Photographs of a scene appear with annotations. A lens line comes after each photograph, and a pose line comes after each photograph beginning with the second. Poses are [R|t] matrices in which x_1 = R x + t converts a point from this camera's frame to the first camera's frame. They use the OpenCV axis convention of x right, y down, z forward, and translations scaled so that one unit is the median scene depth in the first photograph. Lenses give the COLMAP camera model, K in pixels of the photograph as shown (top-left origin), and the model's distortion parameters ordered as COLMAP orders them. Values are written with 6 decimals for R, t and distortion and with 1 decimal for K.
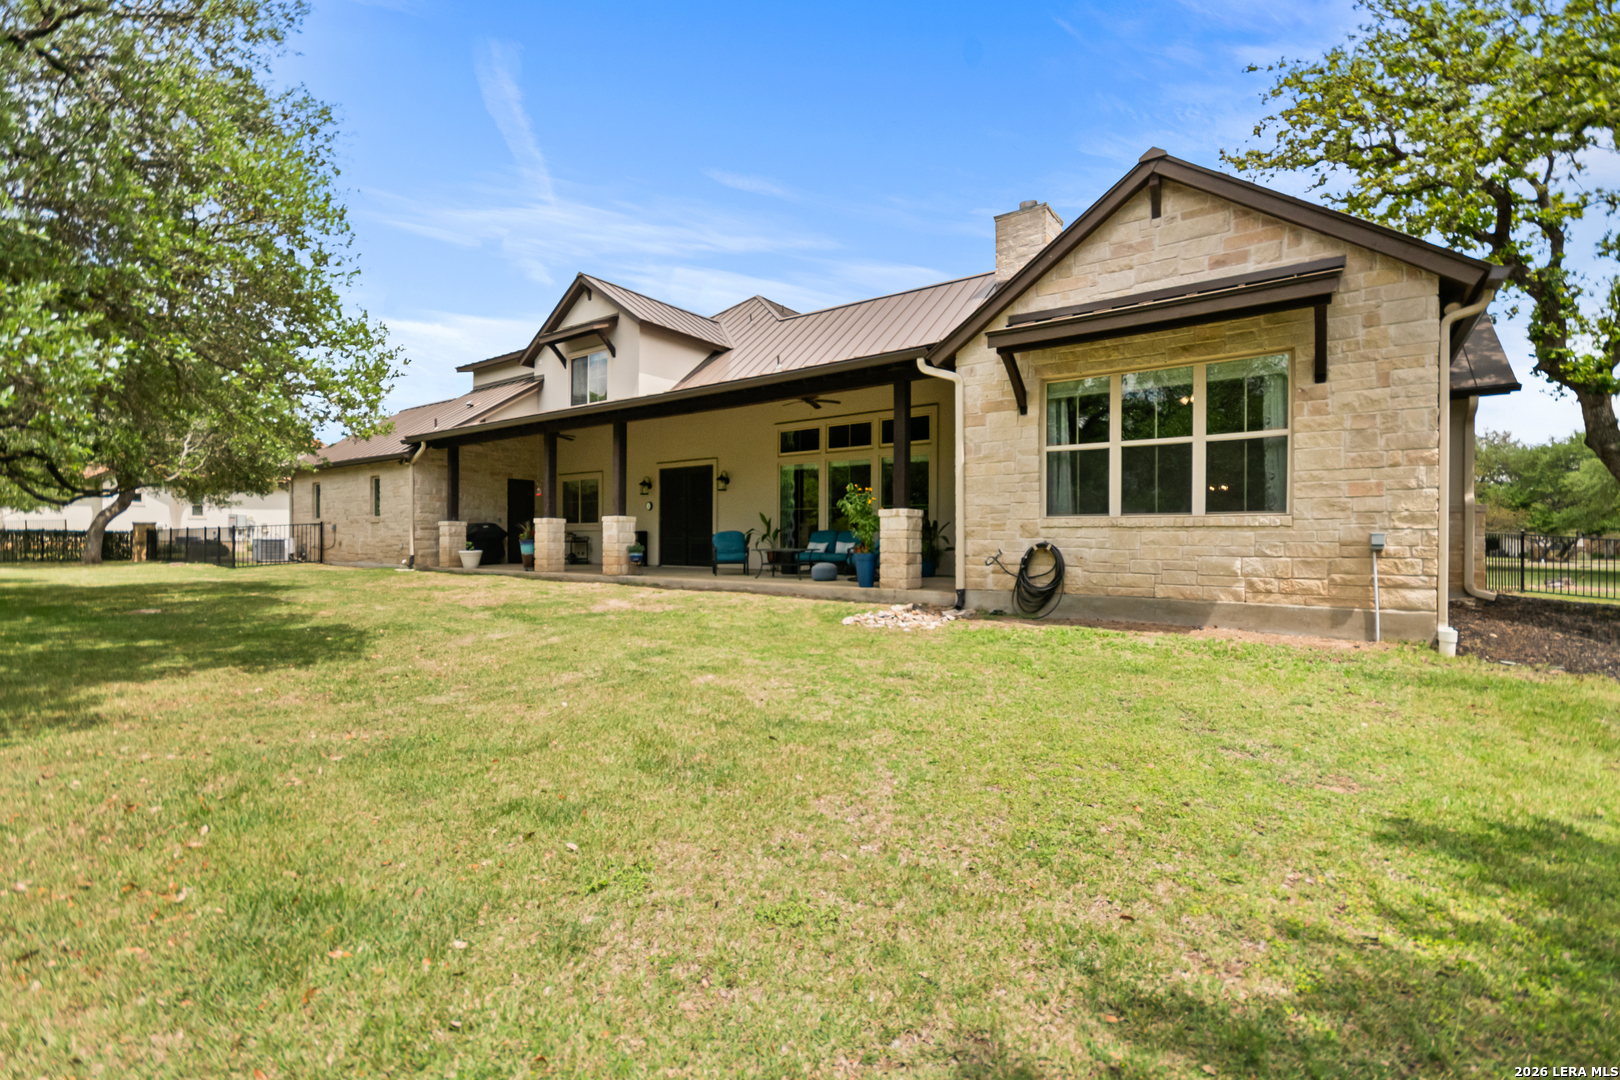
lens RADIAL K [[713.6, 0, 822.5], [0, 713.6, 543.6], [0, 0, 1]] dist [0.015746, -0.012829]
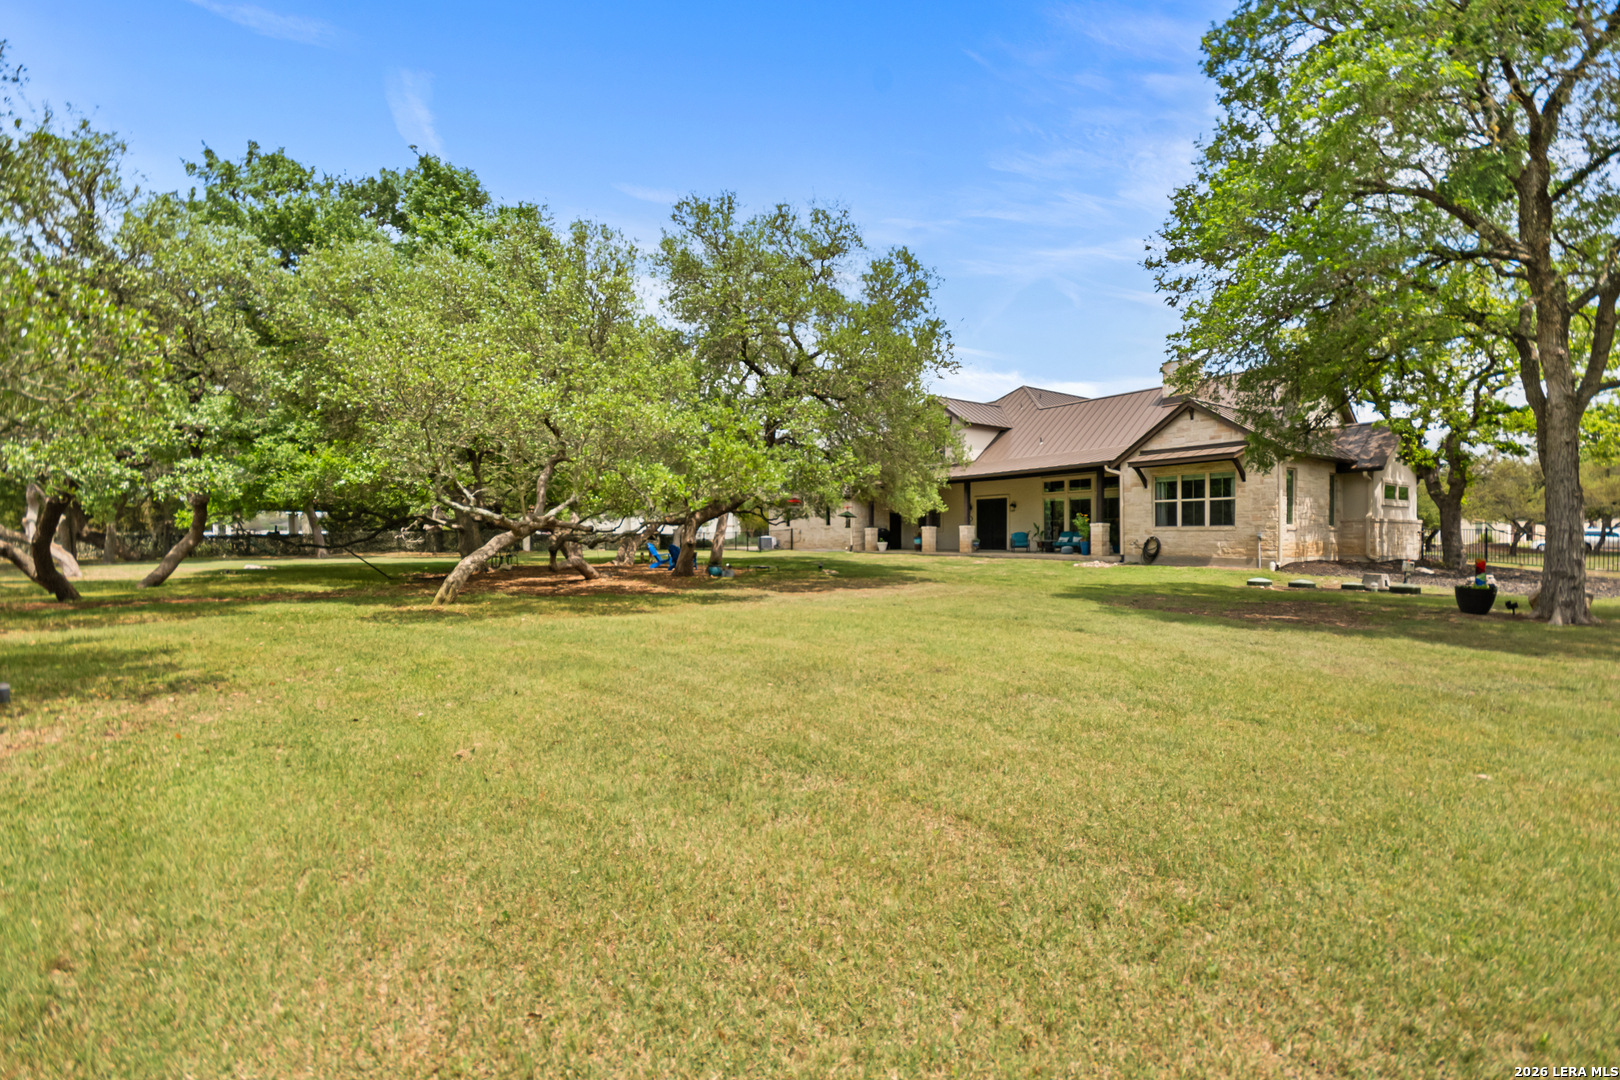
lens RADIAL K [[713.6, 0, 822.5], [0, 713.6, 543.6], [0, 0, 1]] dist [0.015746, -0.012829]
pose [[0.946389, -0.005415, -0.322985, 0.001299], [0.007661, 0.999954, 0.005684, 0.000034], [0.322939, -0.007853, 0.946387, -1.836374]]
